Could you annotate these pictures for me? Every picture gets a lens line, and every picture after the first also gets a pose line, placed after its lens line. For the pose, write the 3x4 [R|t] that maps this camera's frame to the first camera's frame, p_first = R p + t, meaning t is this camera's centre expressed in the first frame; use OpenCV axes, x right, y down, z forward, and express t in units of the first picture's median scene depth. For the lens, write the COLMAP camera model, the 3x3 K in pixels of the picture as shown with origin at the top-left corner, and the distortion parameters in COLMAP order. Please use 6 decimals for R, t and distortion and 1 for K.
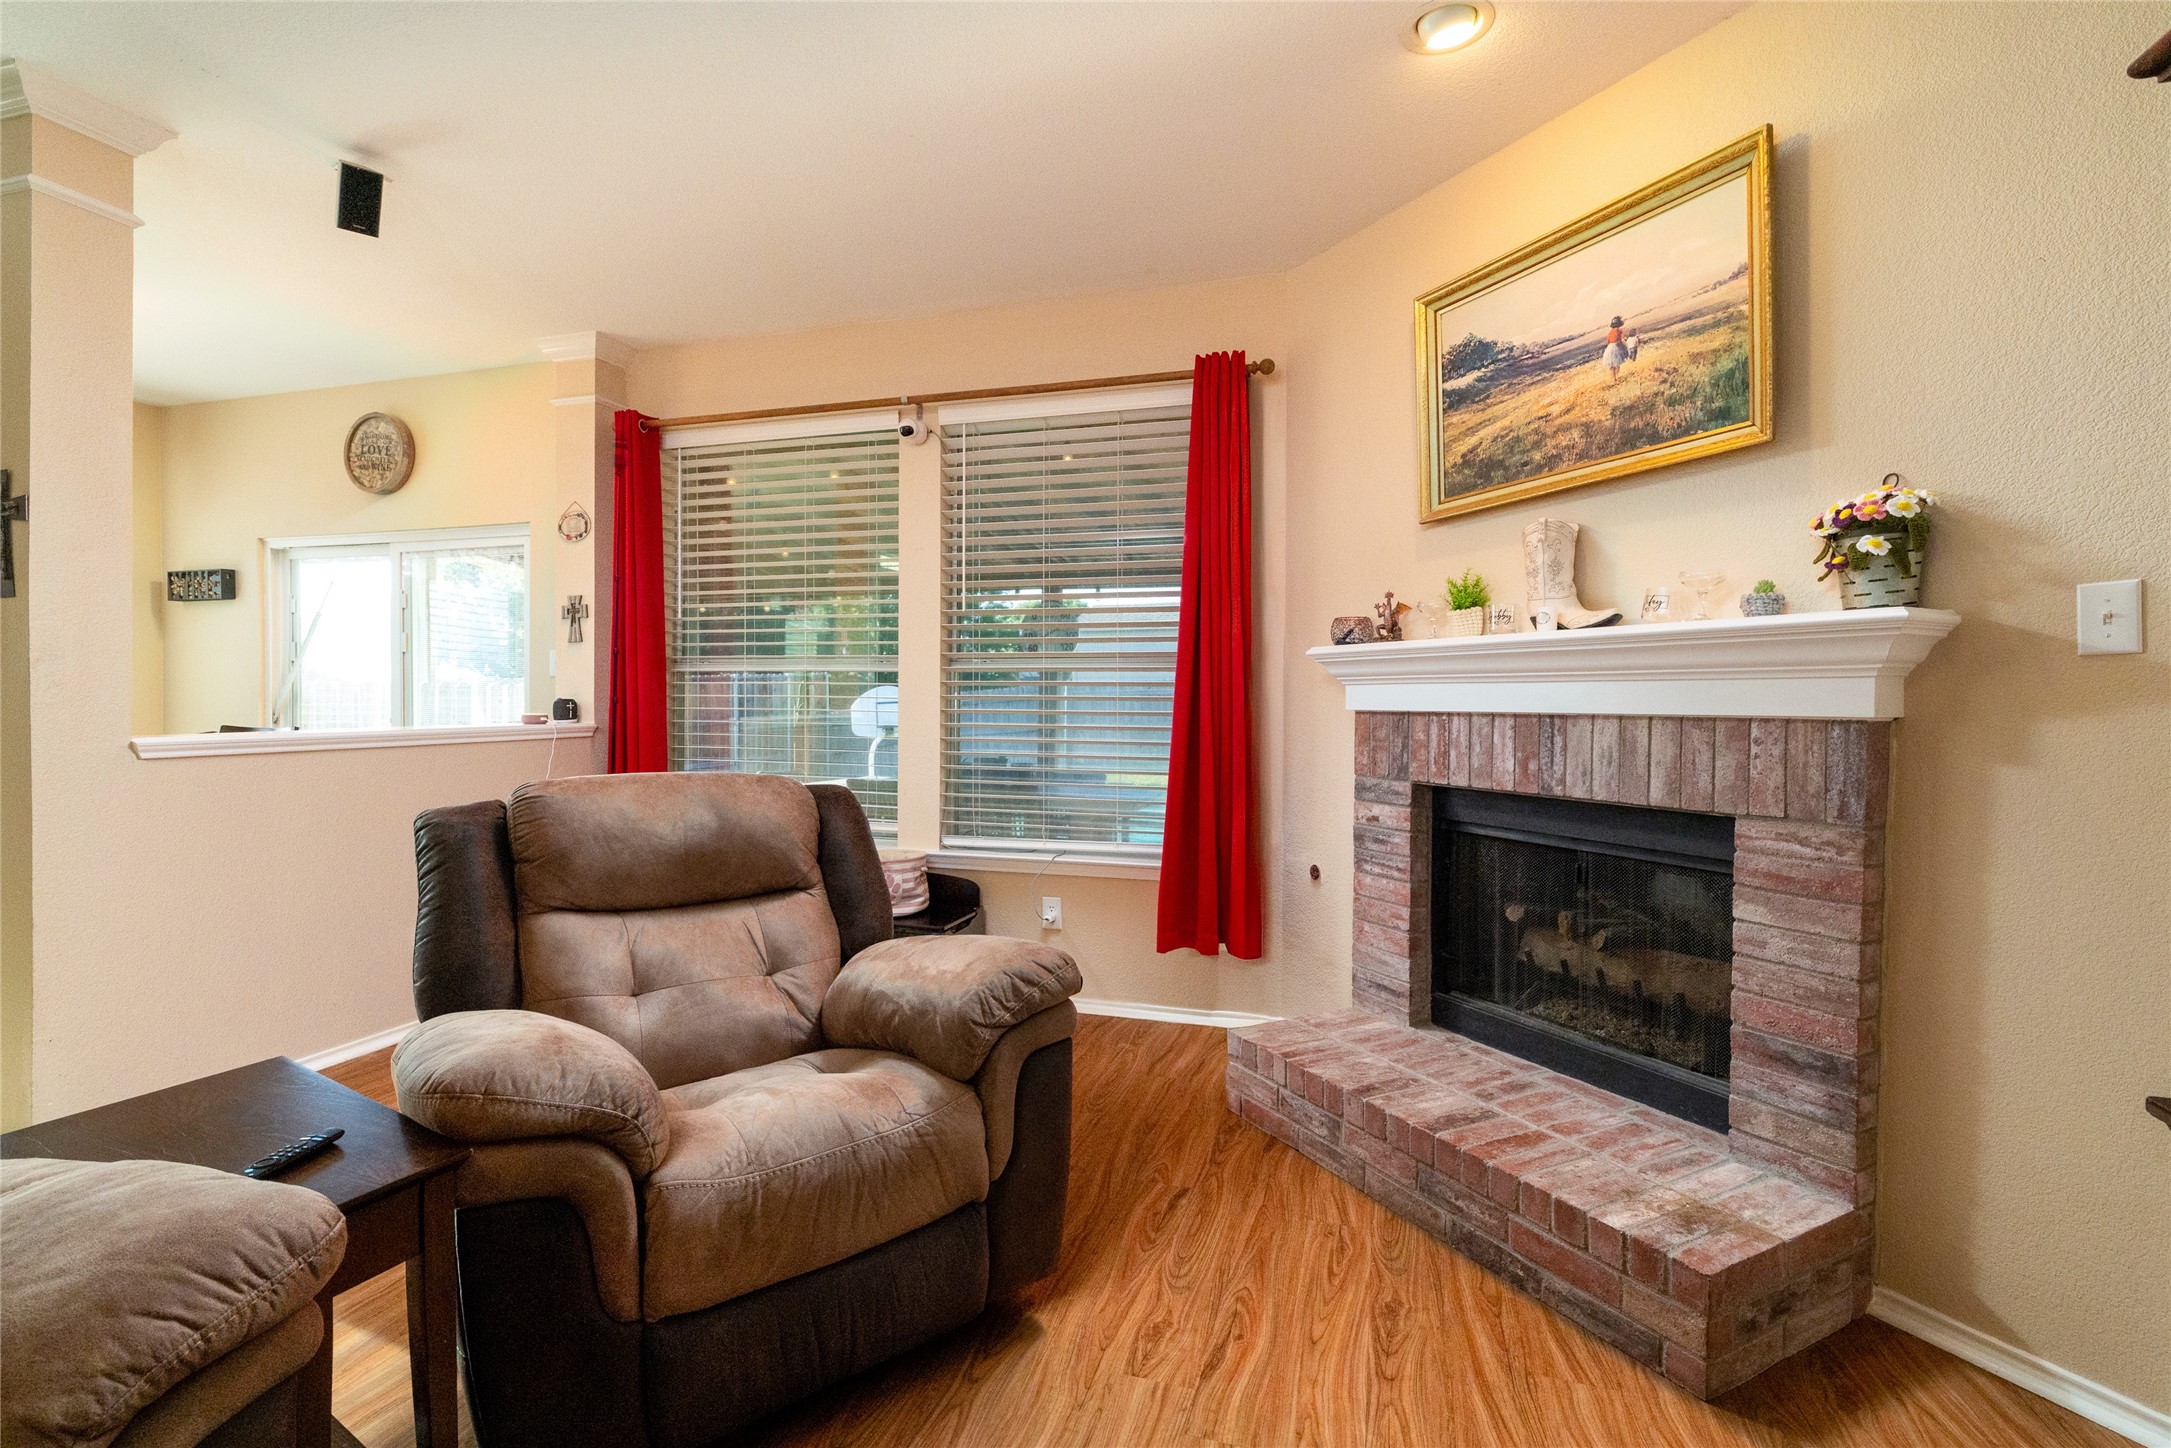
lens RADIAL K [[975.3, 0, 1078.3], [0, 975.3, 710.1], [0, 0, 1]] dist [0.003584, 0.000285]
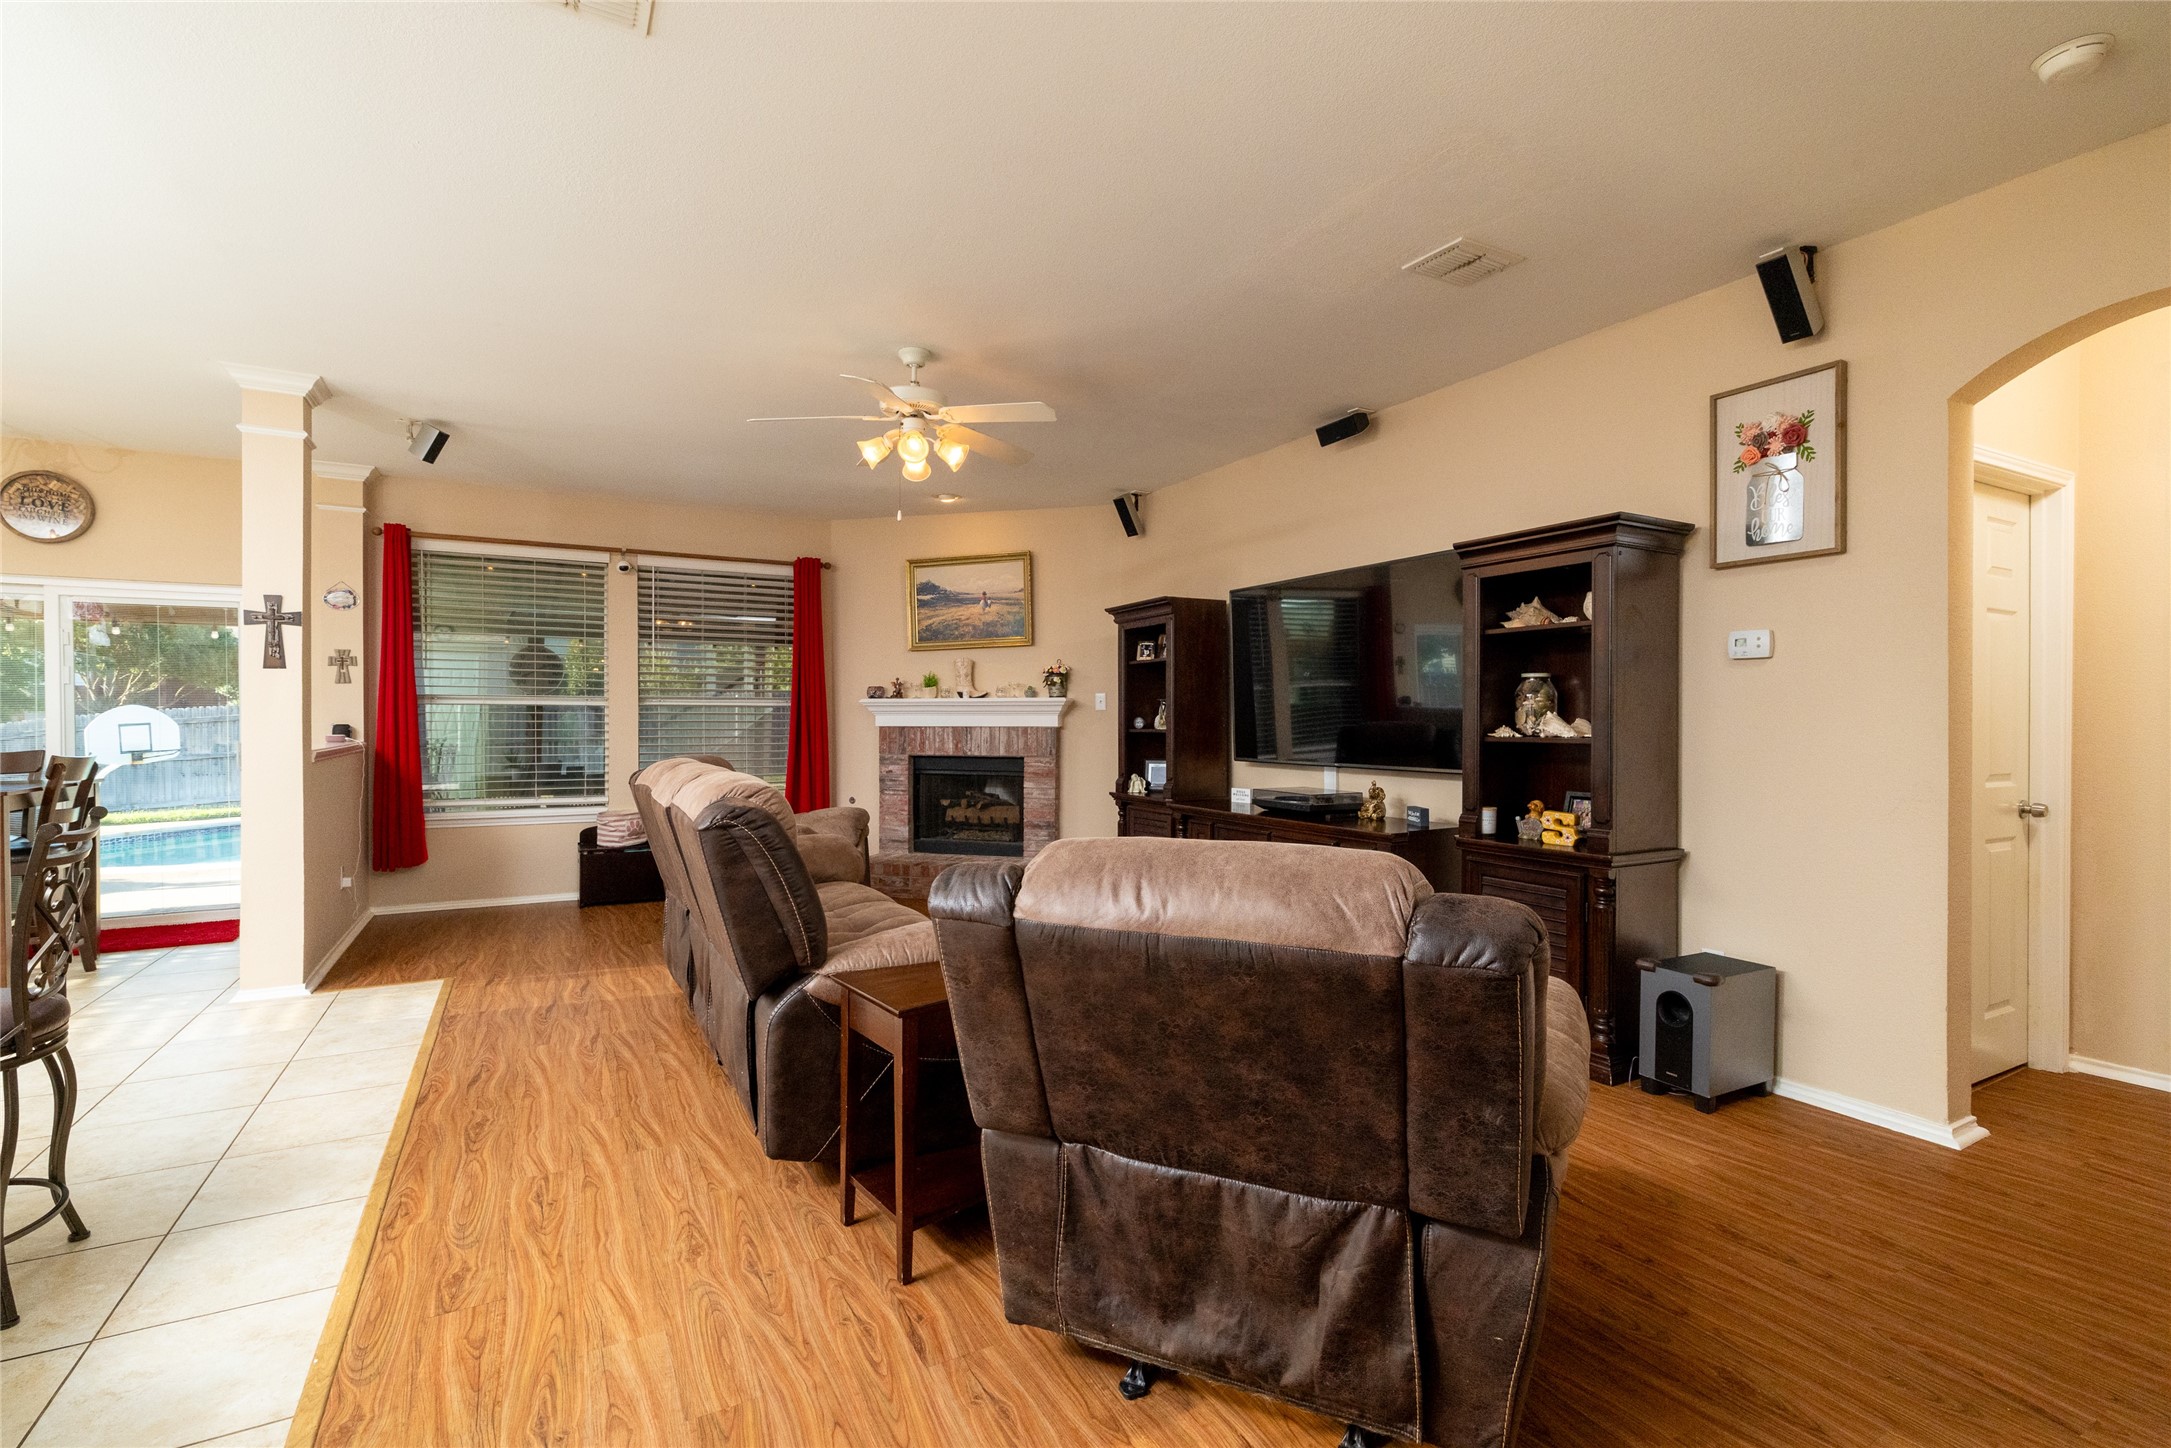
lens RADIAL K [[975.3, 0, 1082.0], [0, 975.3, 722.1], [0, 0, 1]] dist [0.003584, 0.000285]
pose [[0.680532, -0.006350, 0.732691, -1.301321], [0.008925, 0.999960, 0.000376, -0.007454], [-0.732664, 0.006283, 0.680562, -1.123759]]
